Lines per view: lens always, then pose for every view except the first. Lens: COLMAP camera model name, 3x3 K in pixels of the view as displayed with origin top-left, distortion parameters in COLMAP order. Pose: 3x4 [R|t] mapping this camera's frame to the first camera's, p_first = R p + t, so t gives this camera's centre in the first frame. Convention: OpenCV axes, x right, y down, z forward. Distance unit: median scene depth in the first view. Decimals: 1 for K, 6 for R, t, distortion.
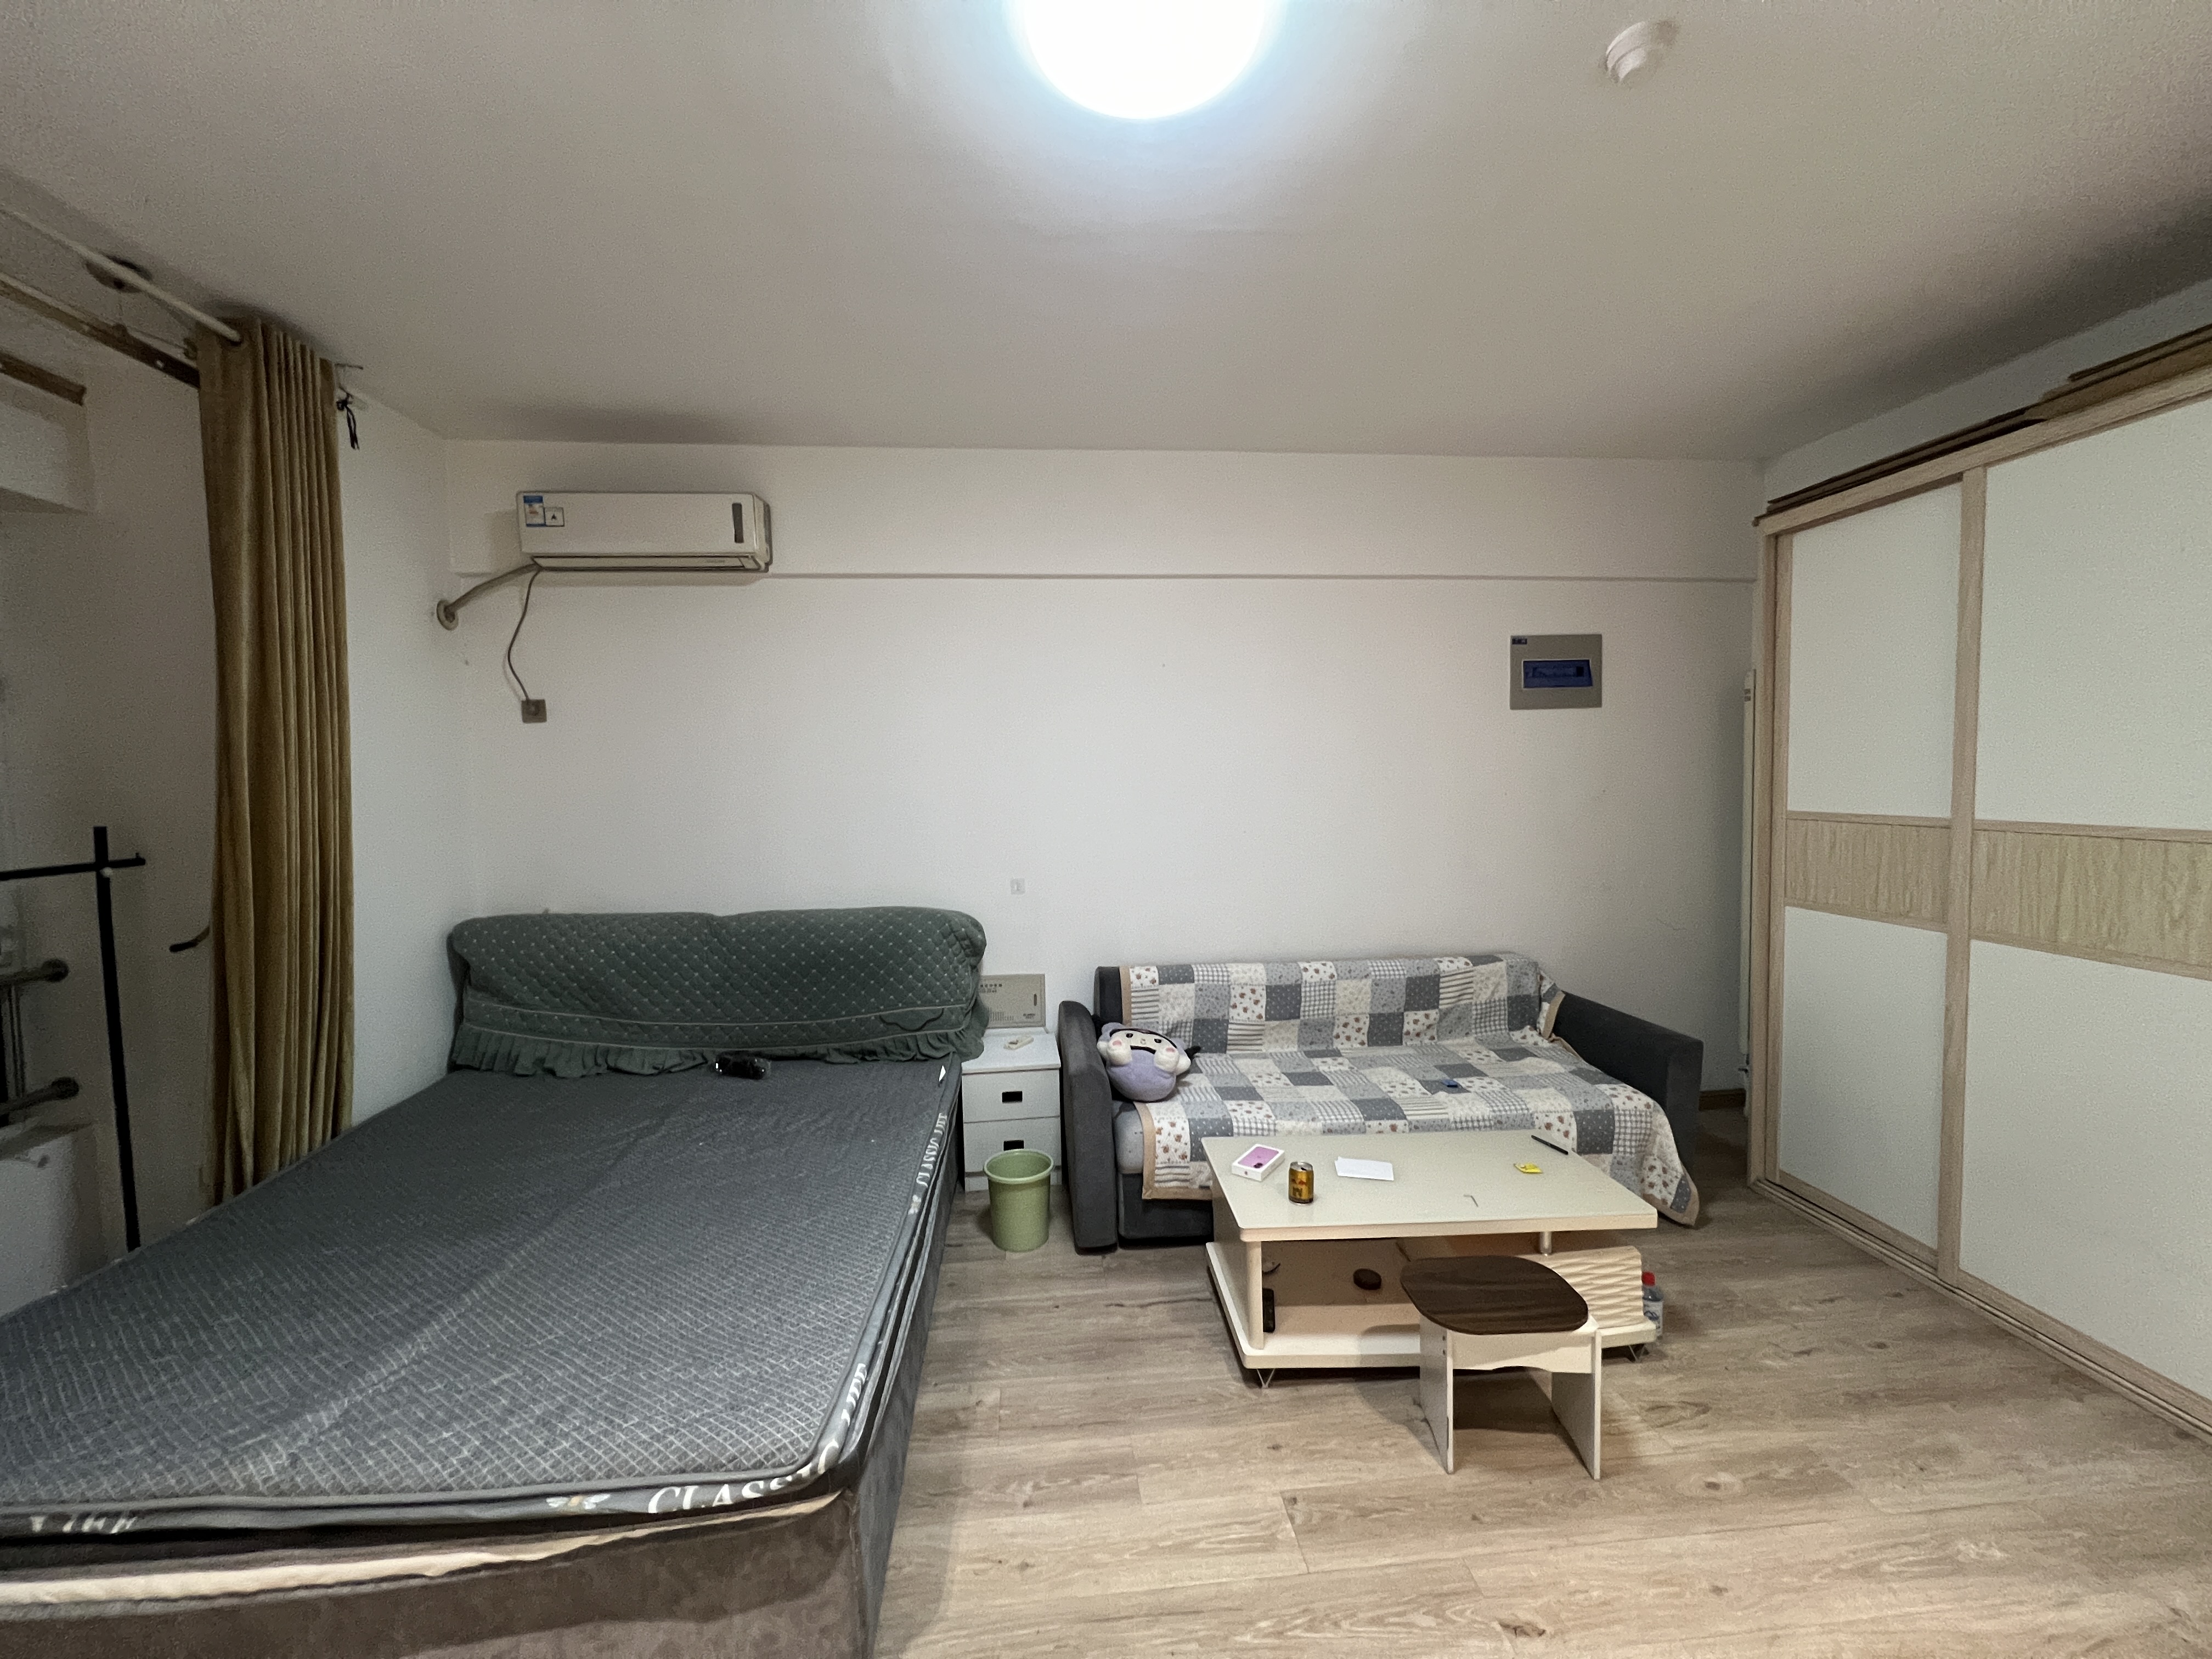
lens RADIAL K [[884.9, 0, 1102.8], [0, 884.9, 823.0], [0, 0, 1]] dist [-0.001940, -0.000116]
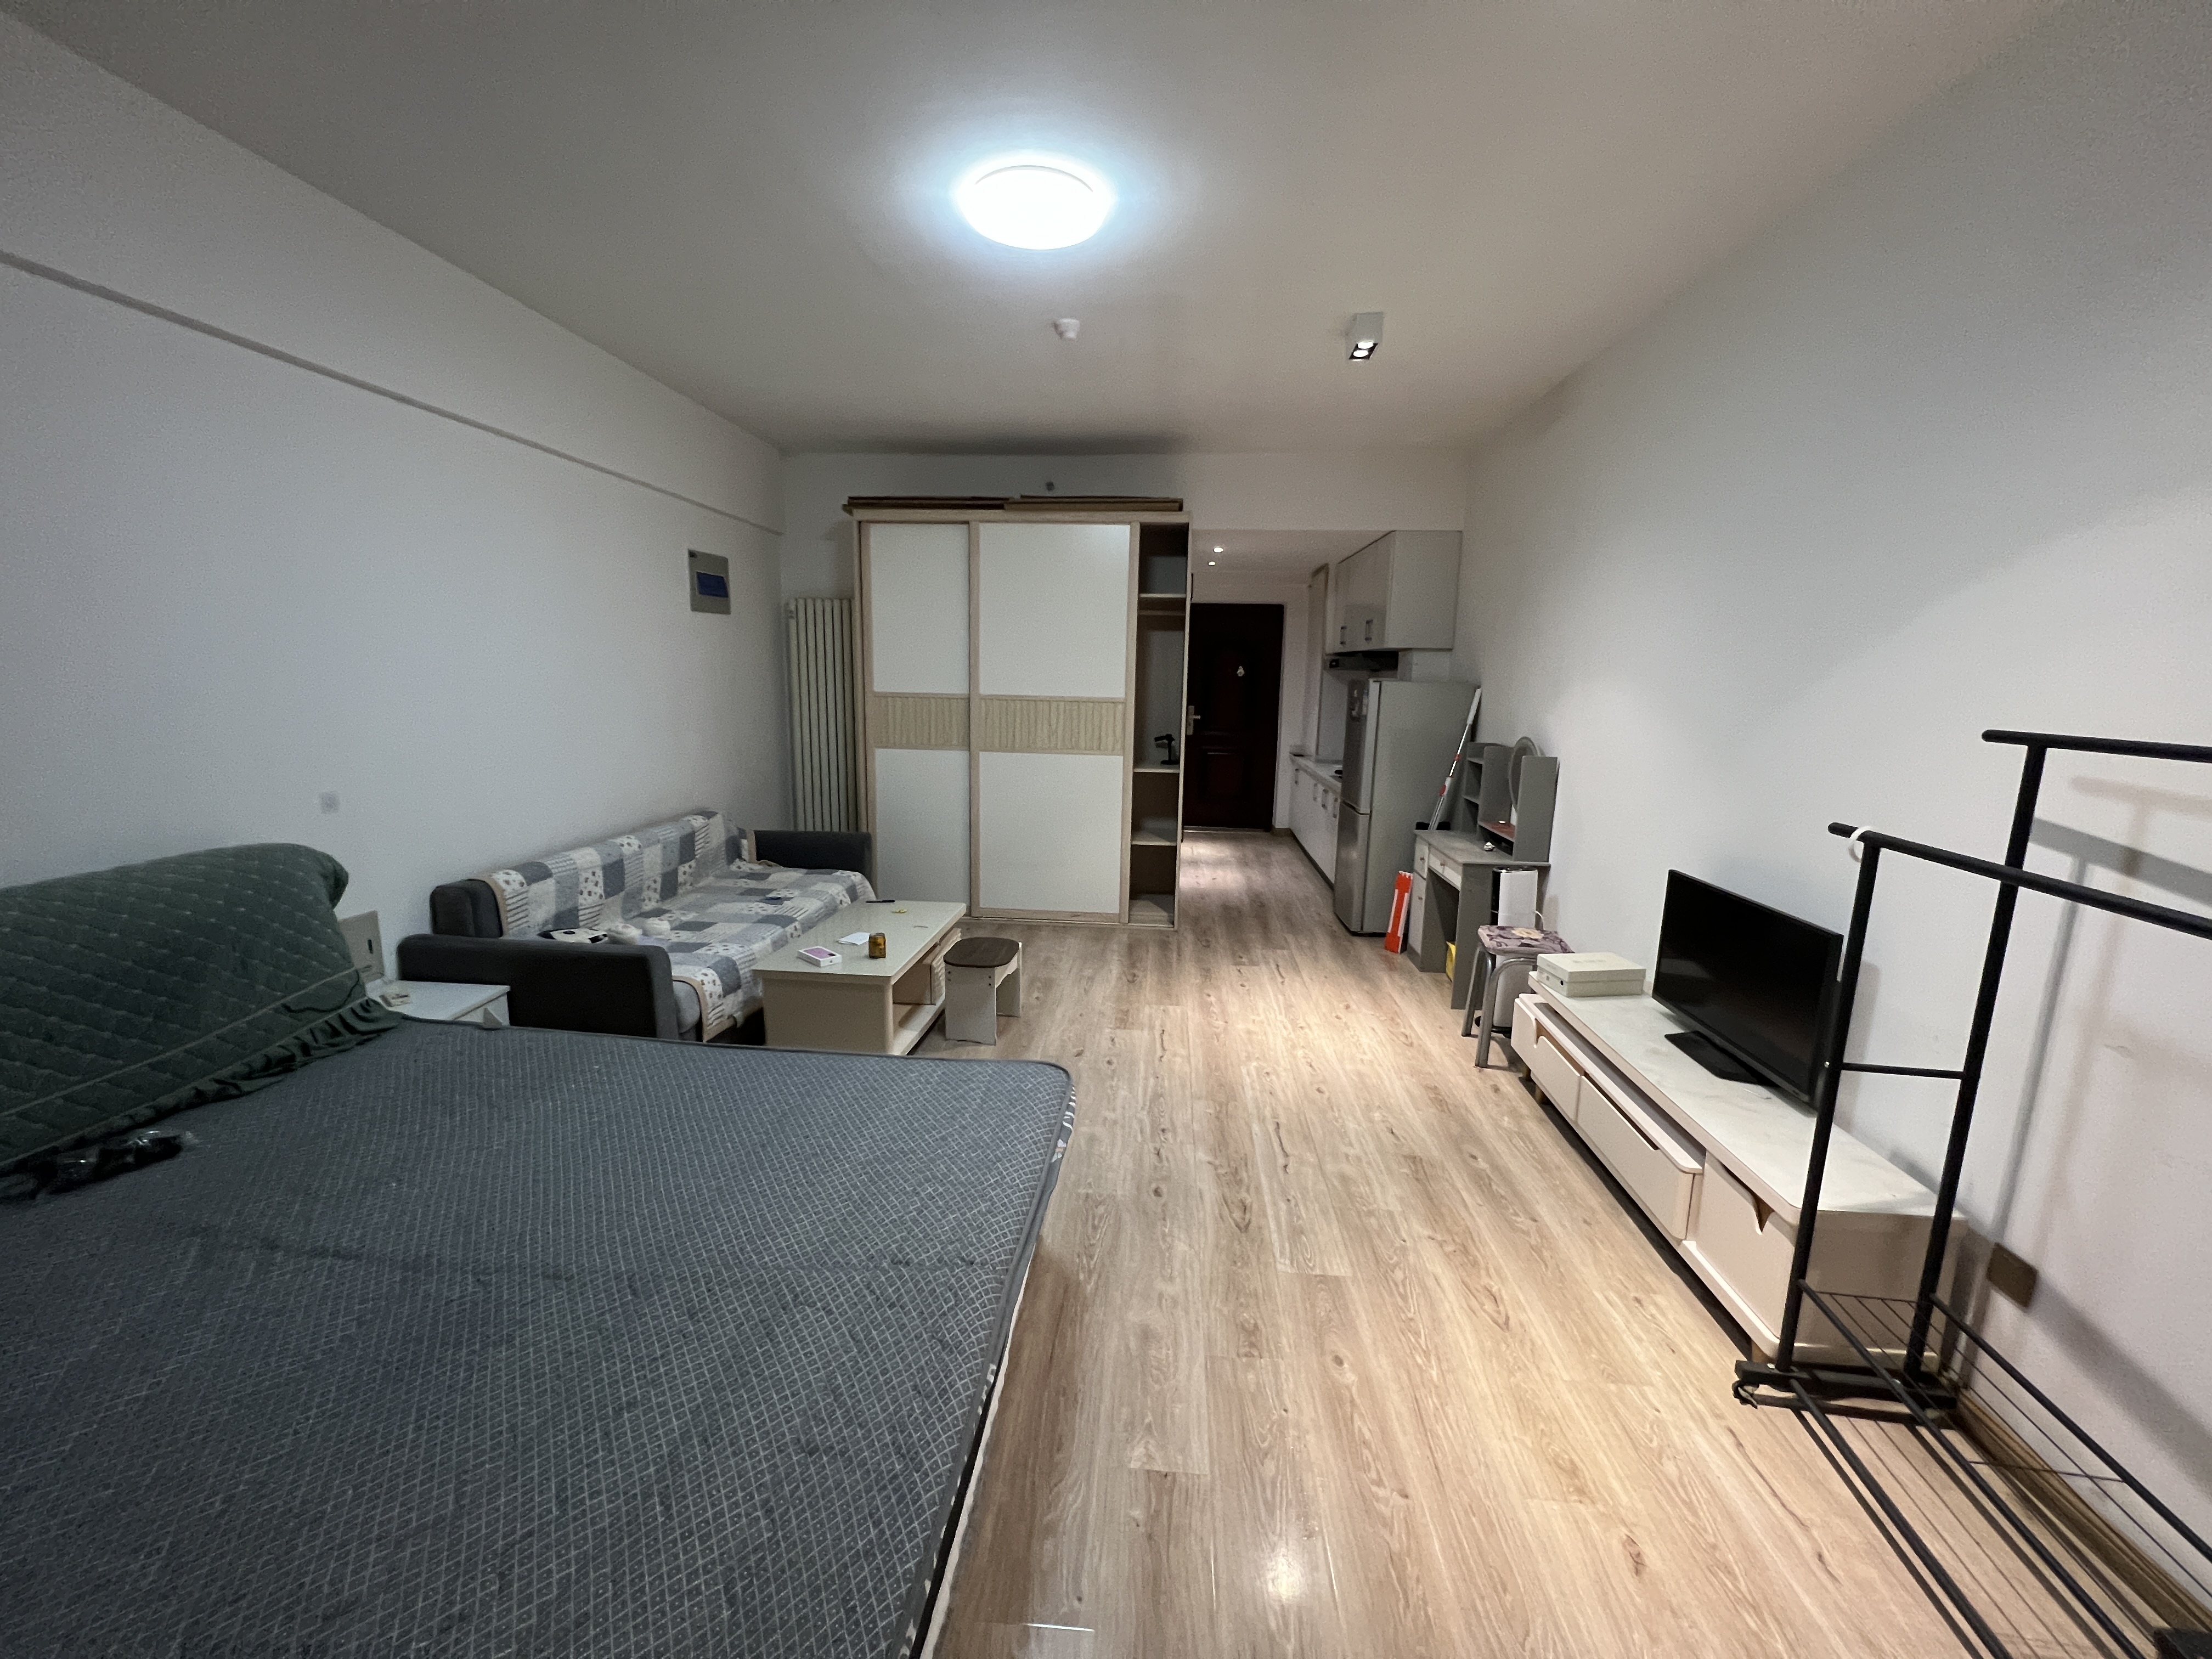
lens RADIAL K [[886.1, 0, 1098.7], [0, 886.1, 828.2], [0, 0, 1]] dist [0.002286, 0.000303]
pose [[0.168817, -0.153701, 0.973590, -0.766224], [0.030178, 0.988110, 0.150761, 0.000736], [-0.985185, 0.003930, 0.171448, 0.261375]]
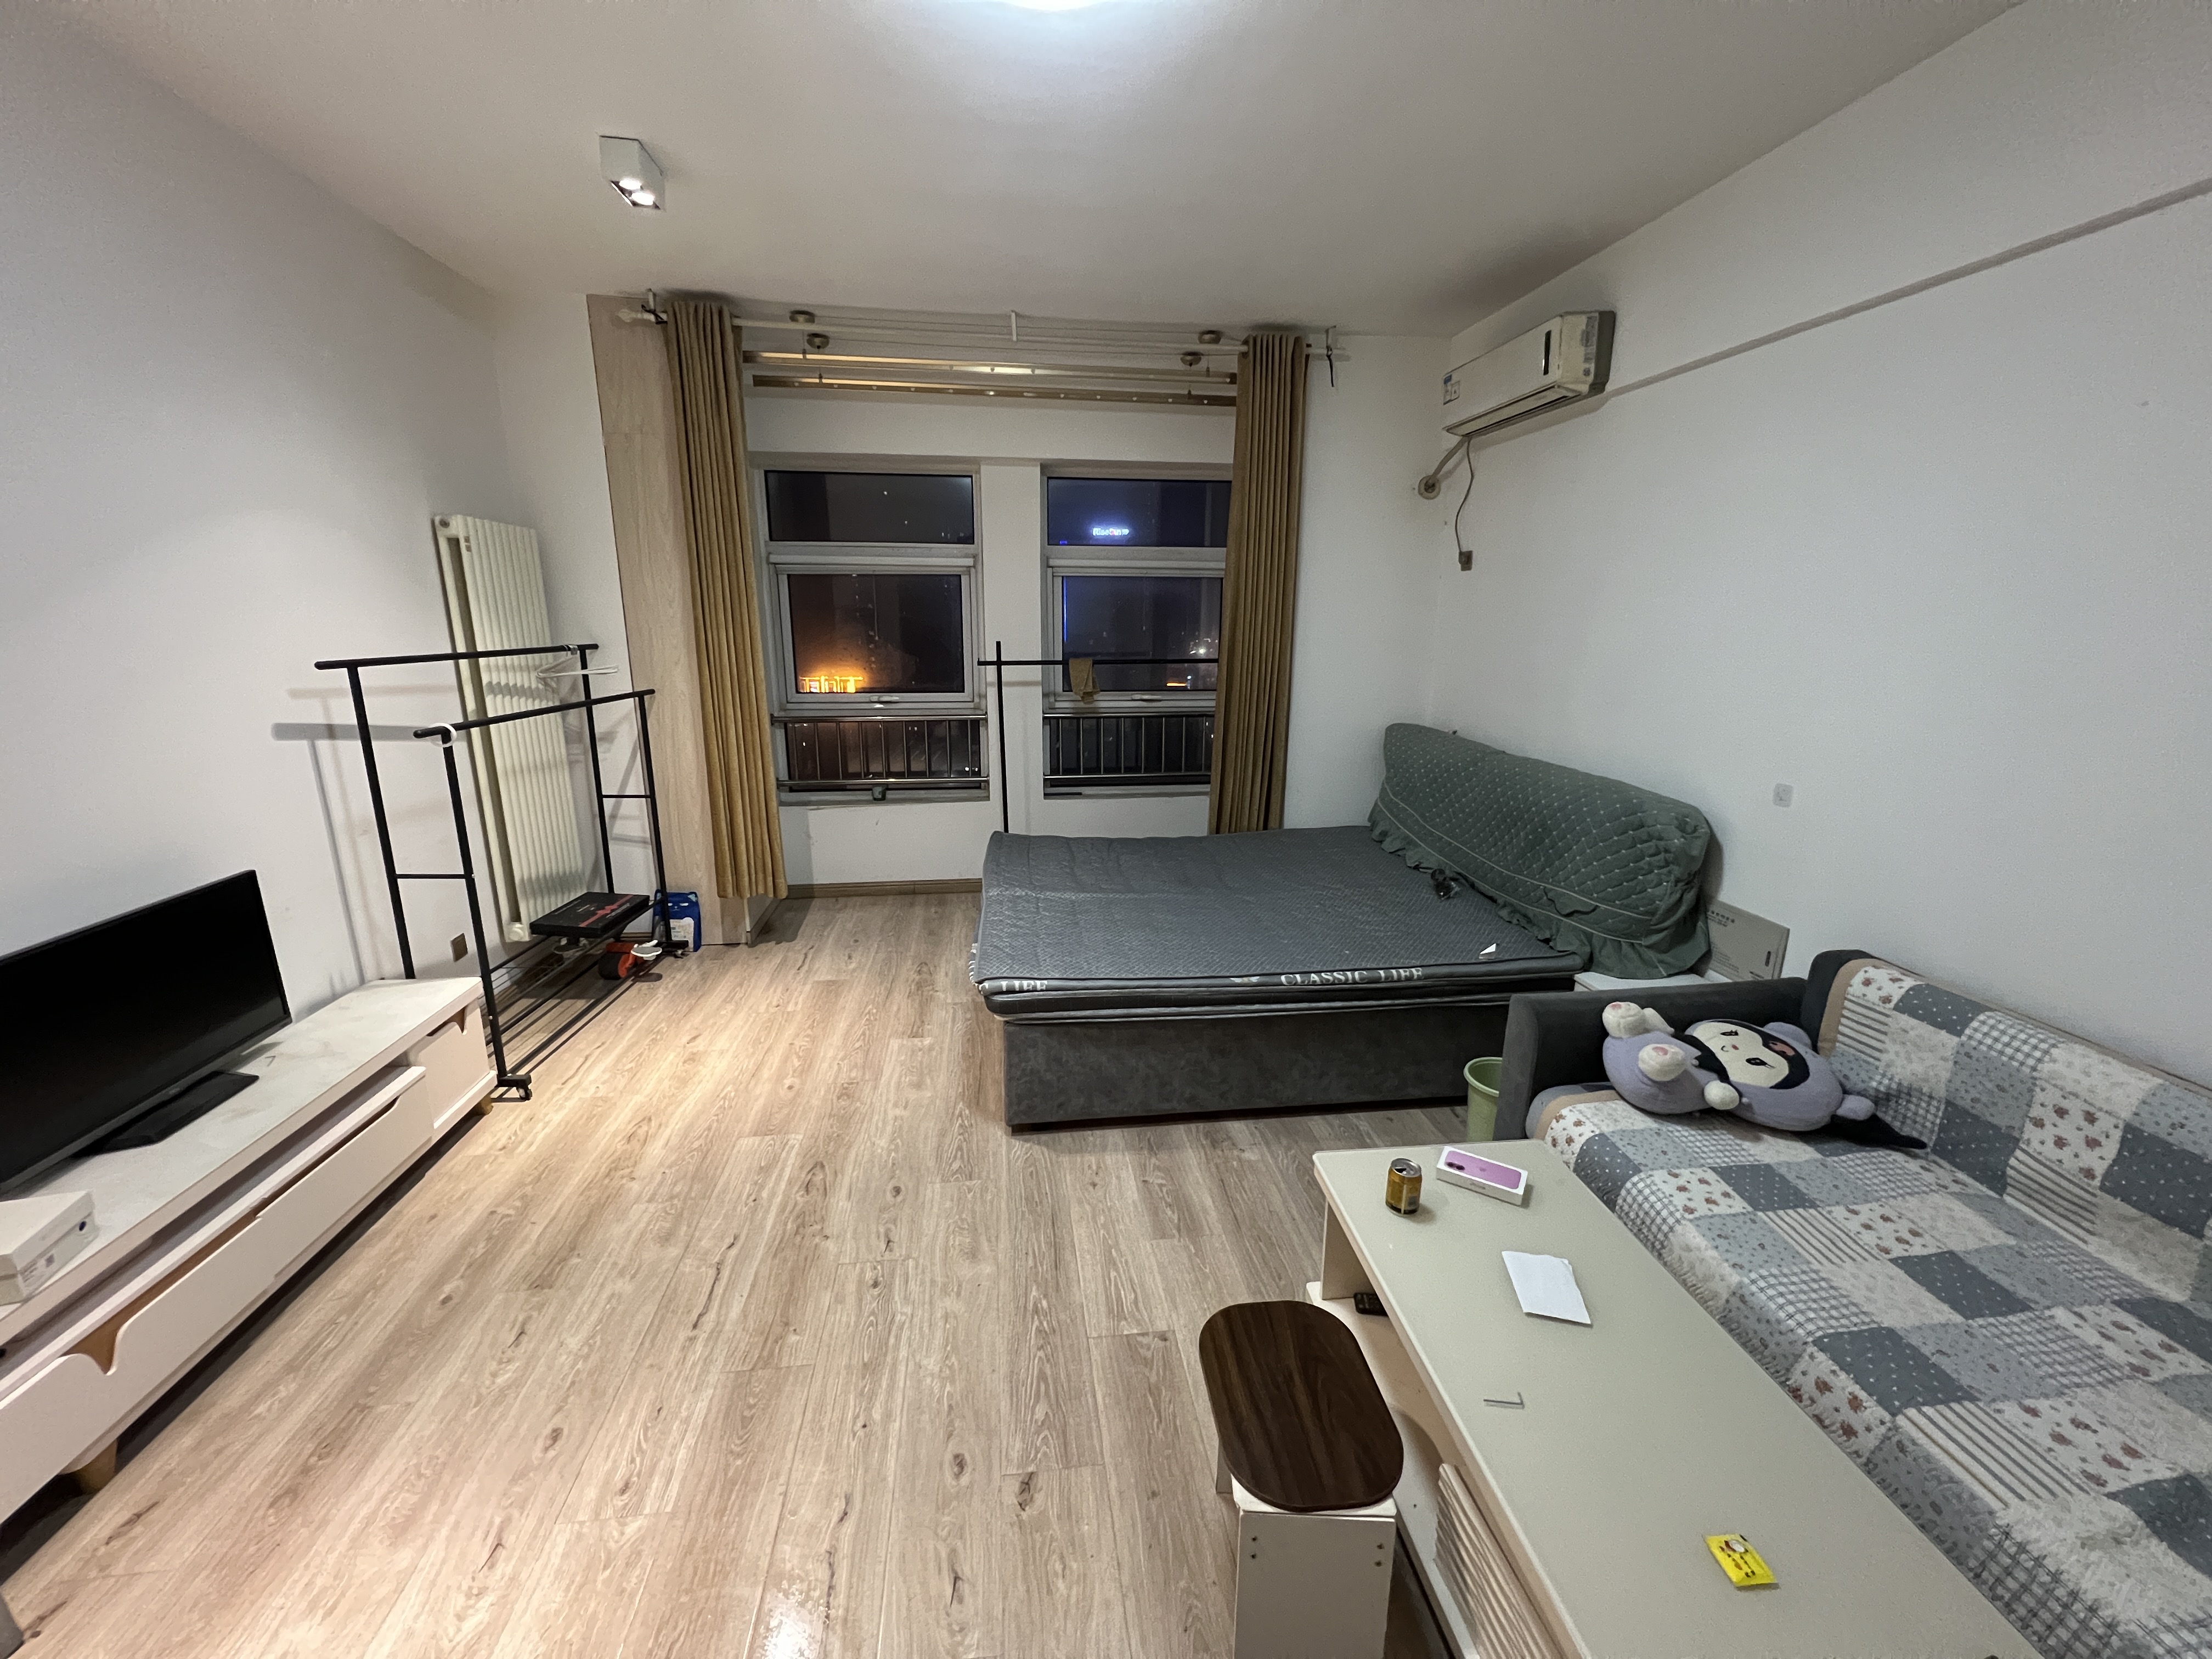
lens RADIAL K [[884.9, 0, 1102.8], [0, 884.9, 823.0], [0, 0, 1]] dist [-0.001940, -0.000116]
pose [[0.033789, 0.250309, -0.967576, 0.603132], [-0.056407, 0.967064, 0.248206, -0.052635], [0.997836, 0.046191, 0.046796, 0.469490]]
